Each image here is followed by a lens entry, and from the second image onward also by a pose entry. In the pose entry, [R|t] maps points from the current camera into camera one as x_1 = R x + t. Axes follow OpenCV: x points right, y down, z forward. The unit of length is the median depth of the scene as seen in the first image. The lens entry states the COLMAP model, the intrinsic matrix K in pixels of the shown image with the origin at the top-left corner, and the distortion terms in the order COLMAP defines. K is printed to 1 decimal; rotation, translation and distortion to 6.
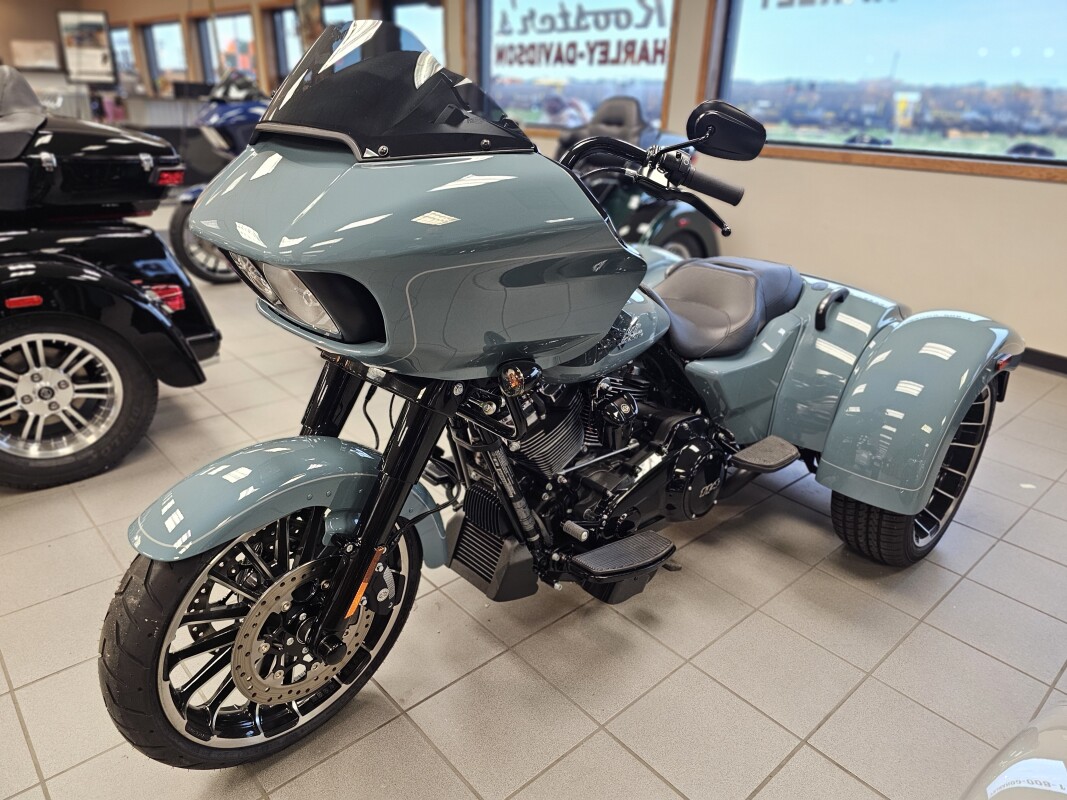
lens RADIAL K [[716.8, 0, 514.5], [0, 716.8, 408.2], [0, 0, 1]] dist [0.046135, -0.039666]
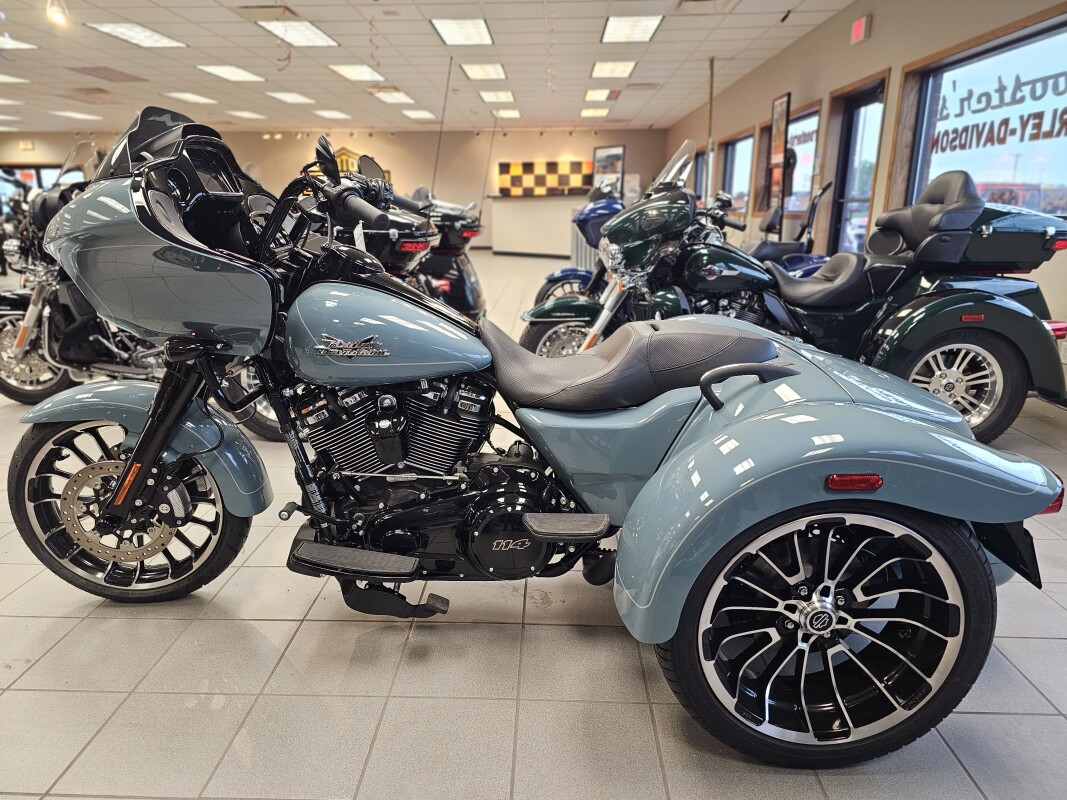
lens RADIAL K [[716.8, 0, 514.5], [0, 716.8, 408.2], [0, 0, 1]] dist [0.046135, -0.039666]
pose [[0.713638, 0.153640, -0.683458, 0.301352], [-0.253559, 0.966150, -0.047567, -0.005707], [0.653015, 0.207243, 0.728438, 0.101288]]
